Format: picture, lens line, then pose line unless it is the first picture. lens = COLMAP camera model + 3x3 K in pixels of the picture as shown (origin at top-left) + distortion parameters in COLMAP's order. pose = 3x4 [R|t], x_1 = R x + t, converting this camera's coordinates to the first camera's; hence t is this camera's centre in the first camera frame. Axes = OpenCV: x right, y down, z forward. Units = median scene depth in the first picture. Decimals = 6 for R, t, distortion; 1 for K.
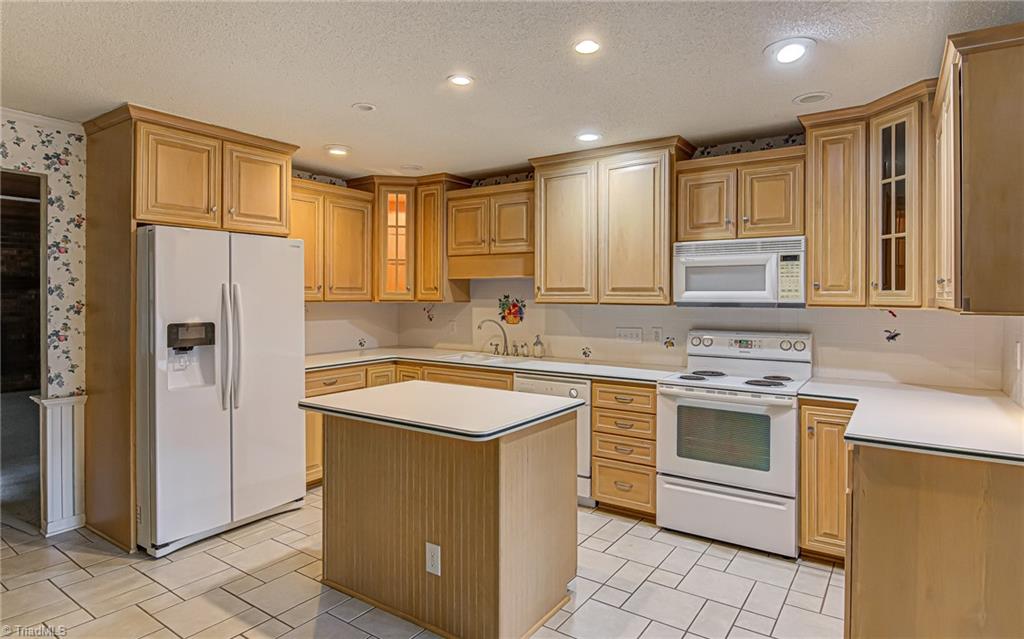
lens RADIAL K [[557.4, 0, 517.4], [0, 557.4, 296.2], [0, 0, 1]] dist [-0.012786, -0.000434]
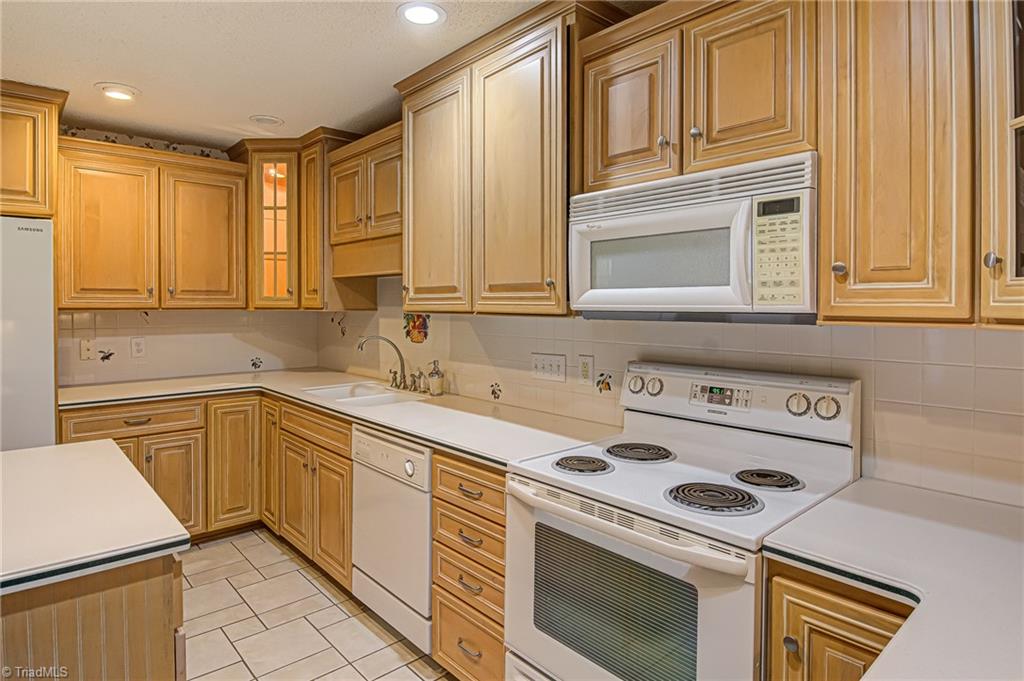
lens RADIAL K [[560.5, 0, 509.5], [0, 560.5, 312.1], [0, 0, 1]] dist [0.000536, -0.024697]
pose [[0.970492, 0.002157, -0.241125, 0.346346], [0.000712, 0.999930, 0.011811, 0.005776], [0.241134, -0.011634, 0.970422, 0.470178]]
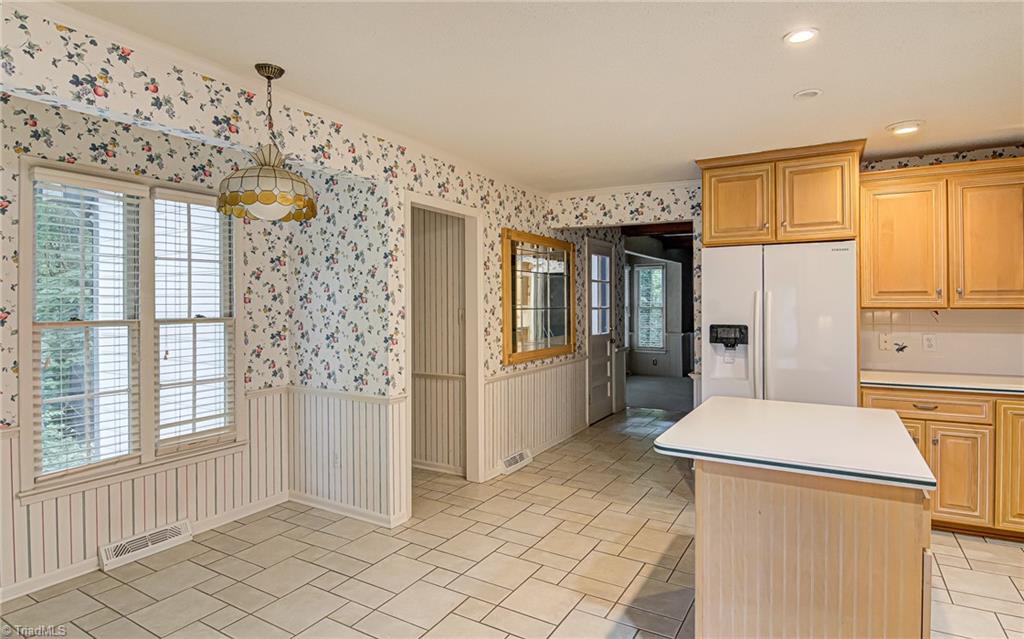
lens RADIAL K [[557.4, 0, 517.4], [0, 557.4, 296.2], [0, 0, 1]] dist [-0.012786, -0.000434]
pose [[0.070945, -0.015545, -0.997359, 0.500338], [-0.000212, 0.999878, -0.015600, 0.004571], [0.997480, 0.001318, 0.070933, 0.381836]]
